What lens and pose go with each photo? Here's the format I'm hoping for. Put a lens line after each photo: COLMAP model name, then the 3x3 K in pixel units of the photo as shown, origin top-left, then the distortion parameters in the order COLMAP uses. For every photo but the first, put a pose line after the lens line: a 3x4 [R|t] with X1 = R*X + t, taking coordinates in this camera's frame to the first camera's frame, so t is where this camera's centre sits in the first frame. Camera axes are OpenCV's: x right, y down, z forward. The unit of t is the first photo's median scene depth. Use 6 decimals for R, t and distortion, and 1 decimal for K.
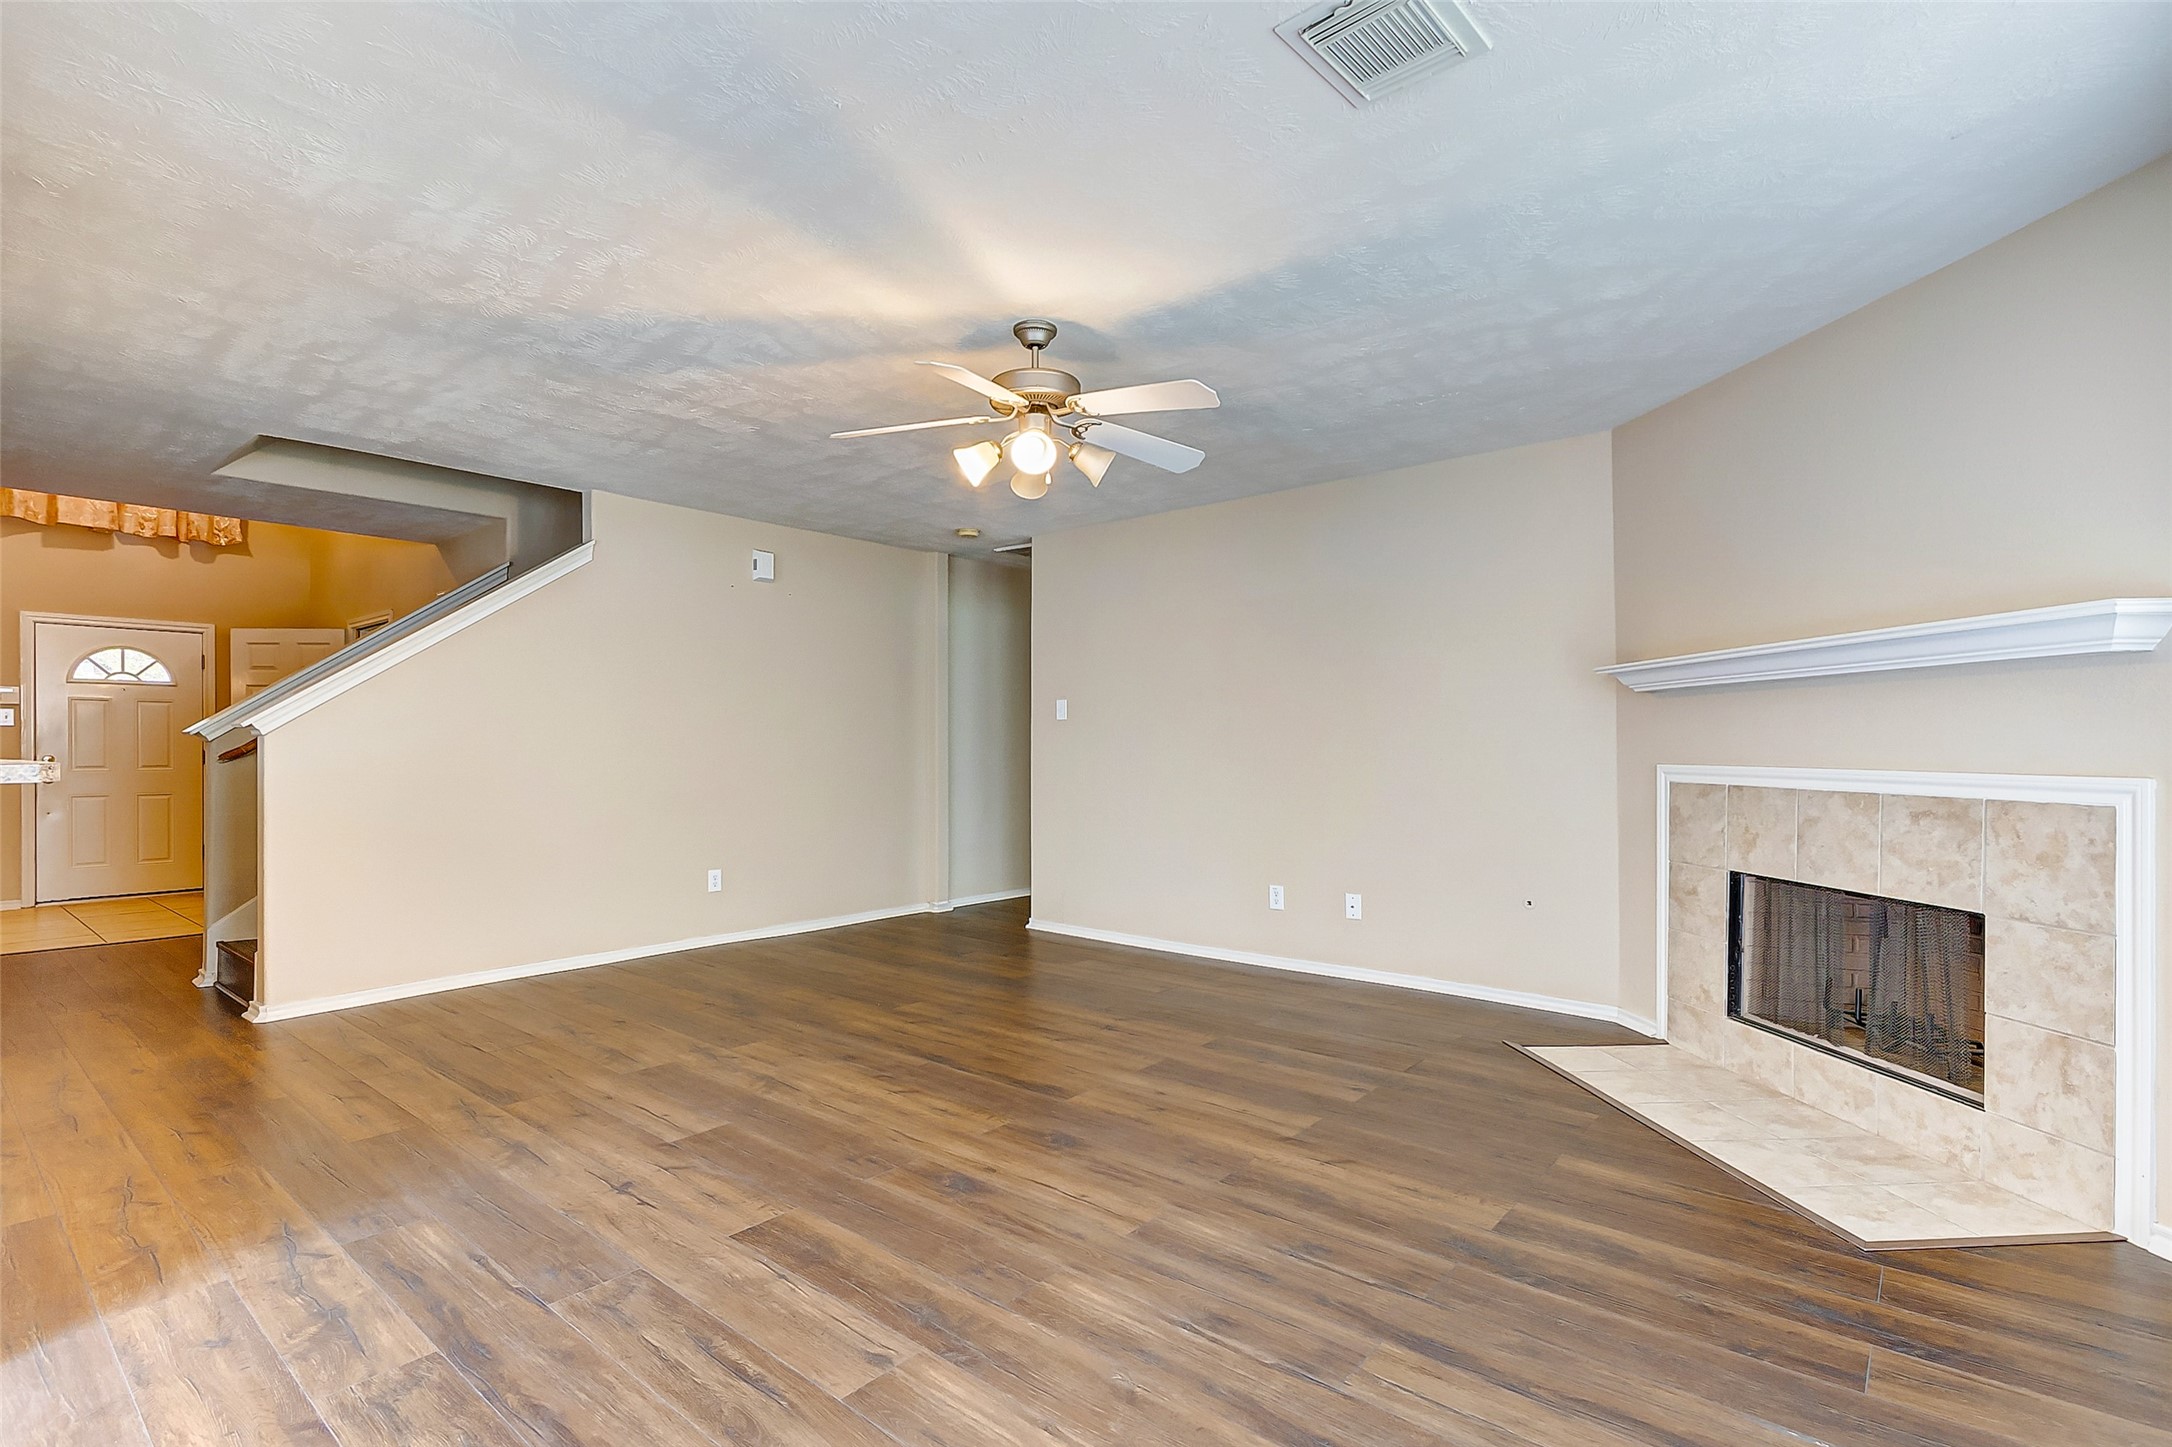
lens RADIAL K [[1012.9, 0, 1083.5], [0, 1012.9, 752.6], [0, 0, 1]] dist [0.007698, -0.000995]
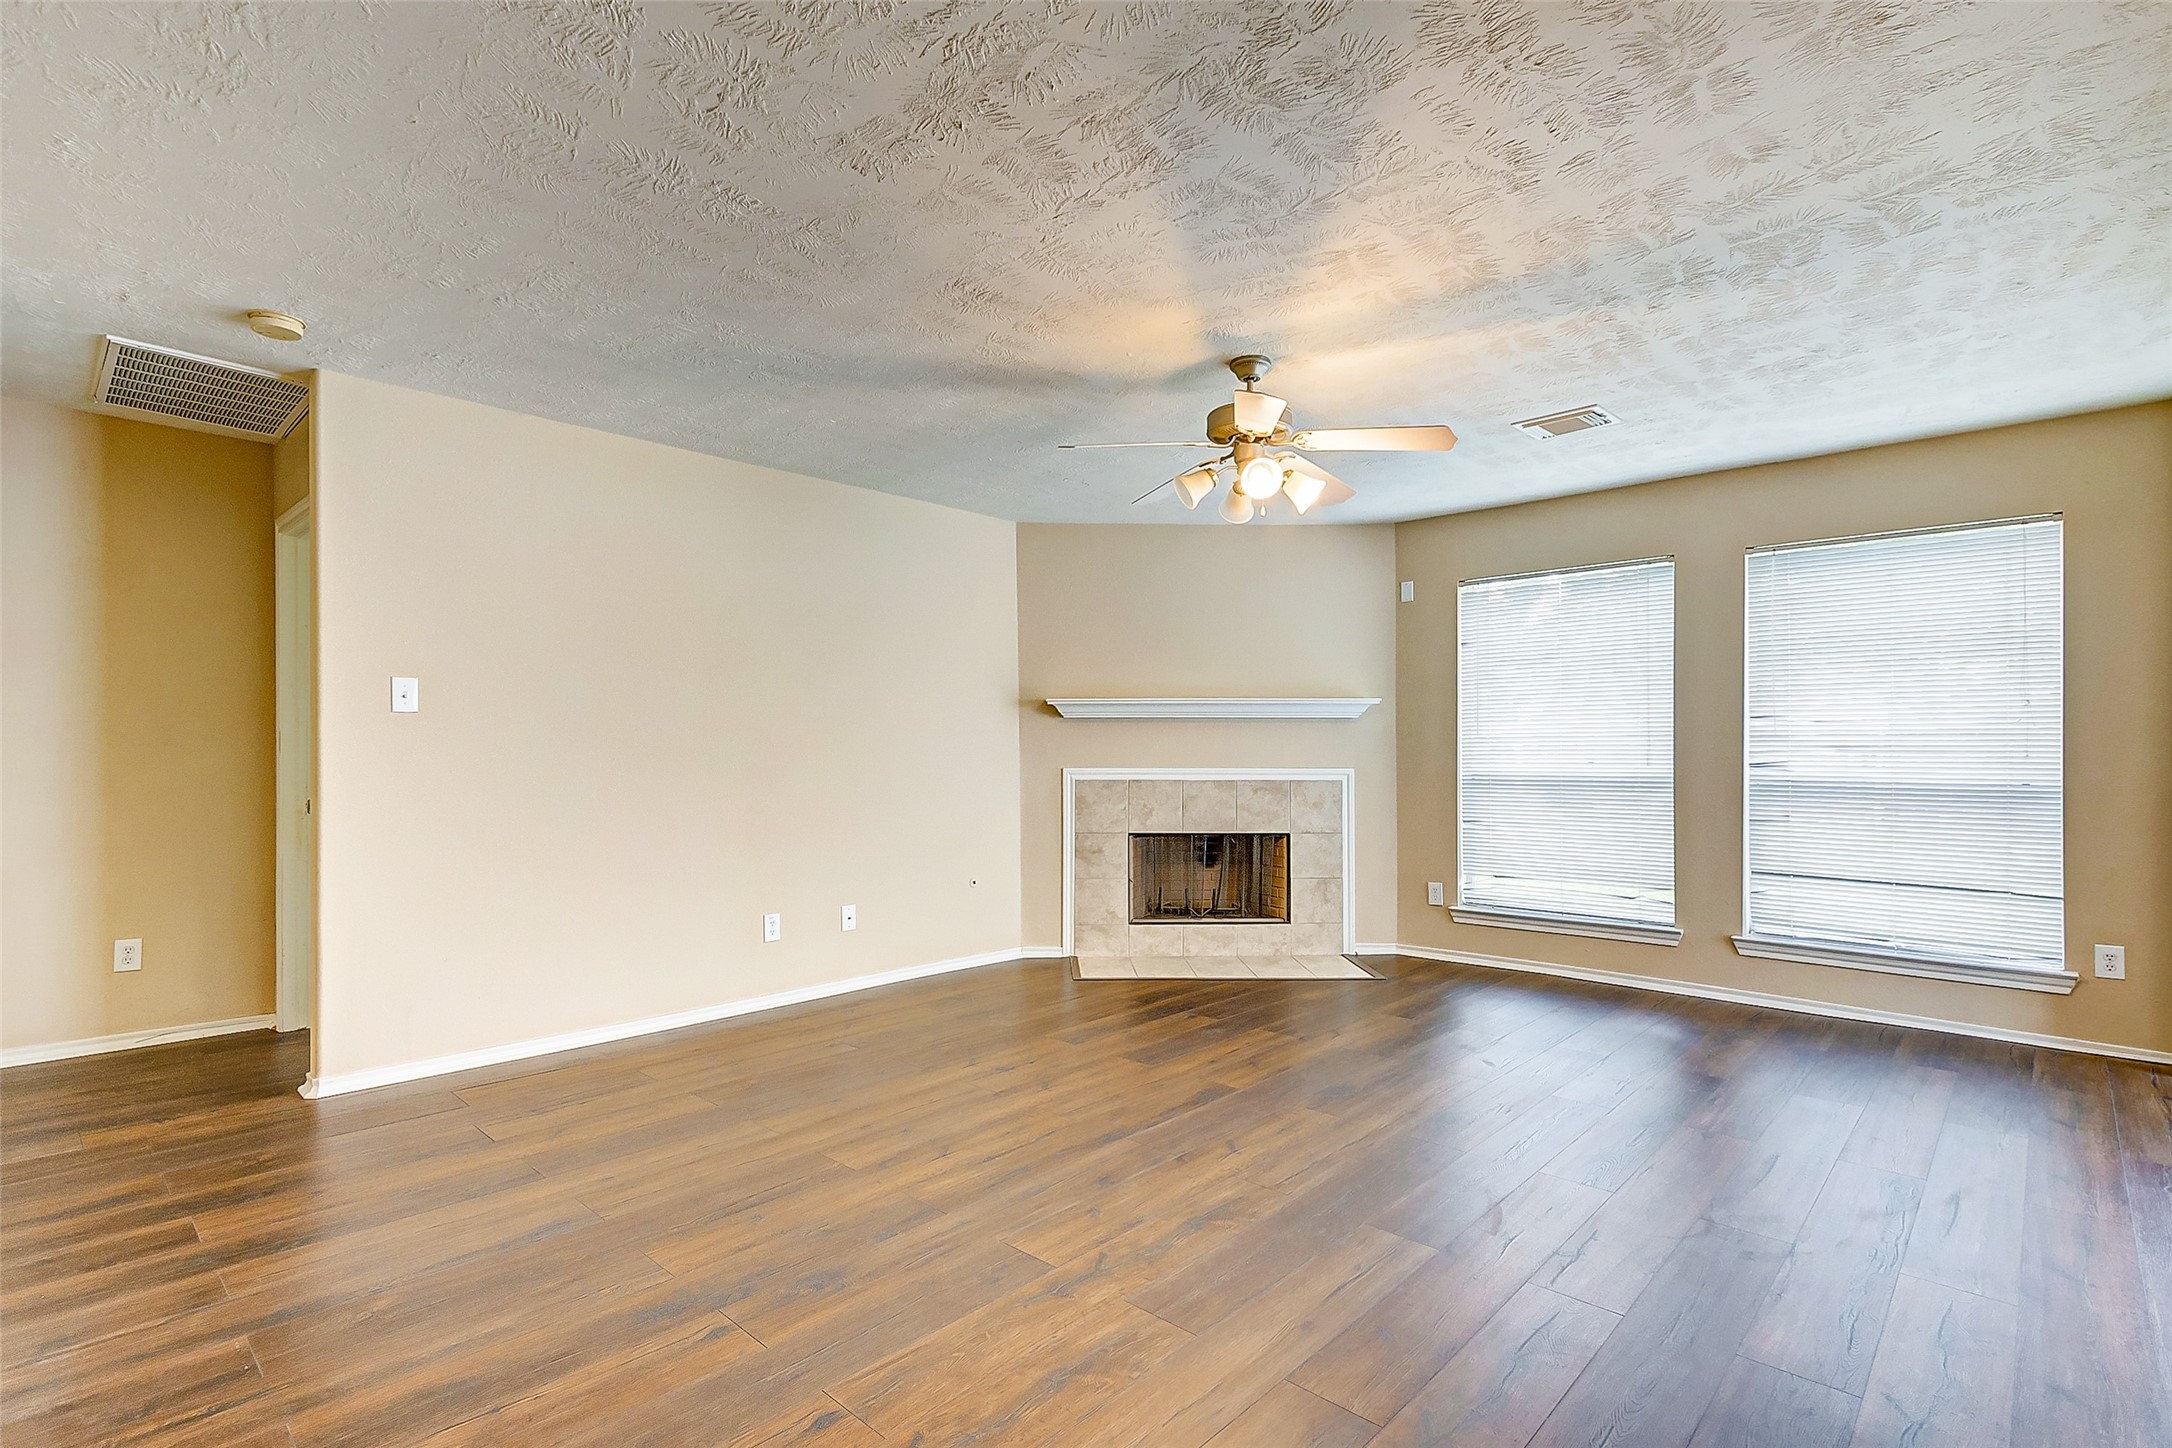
lens RADIAL K [[1008.8, 0, 1091.7], [0, 1008.8, 746.4], [0, 0, 1]] dist [0.000400, -0.000130]
pose [[0.064754, 0.005004, 0.997889, -1.120497], [0.005208, 0.999972, -0.005353, -0.014740], [-0.997888, 0.005544, 0.064726, 1.111614]]
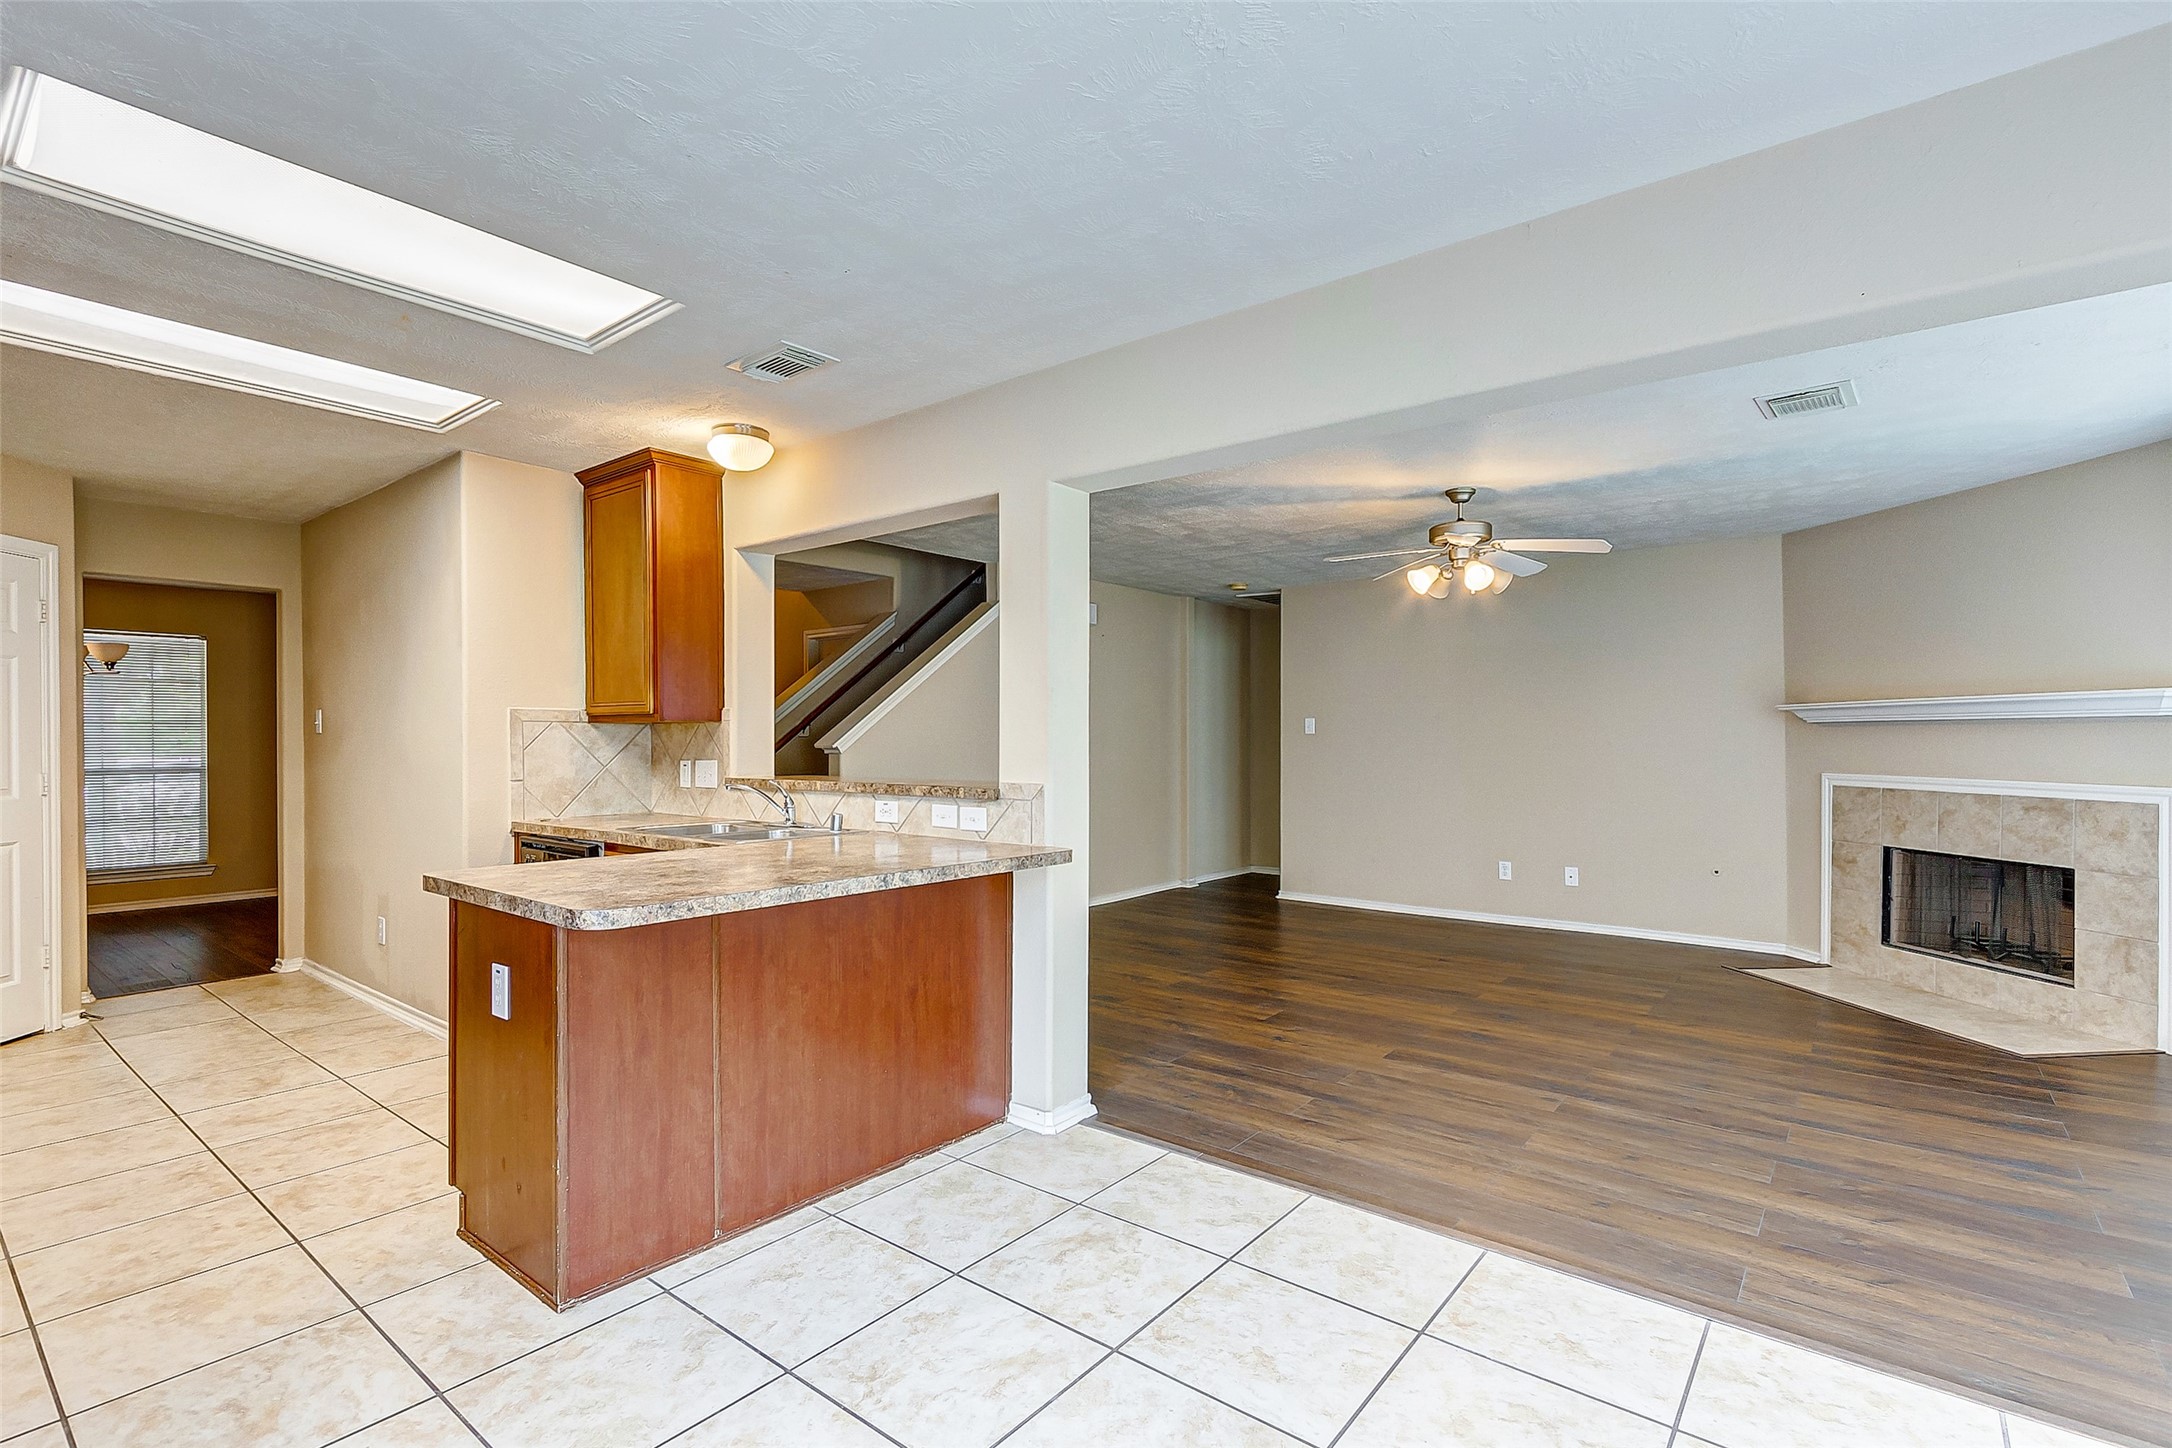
lens RADIAL K [[1008.8, 0, 1091.7], [0, 1008.8, 746.4], [0, 0, 1]] dist [0.000400, -0.000130]
pose [[0.999462, -0.001567, 0.032770, -0.657992], [0.001490, 0.999996, 0.002357, -0.039577], [-0.032774, -0.002307, 0.999460, -0.502348]]
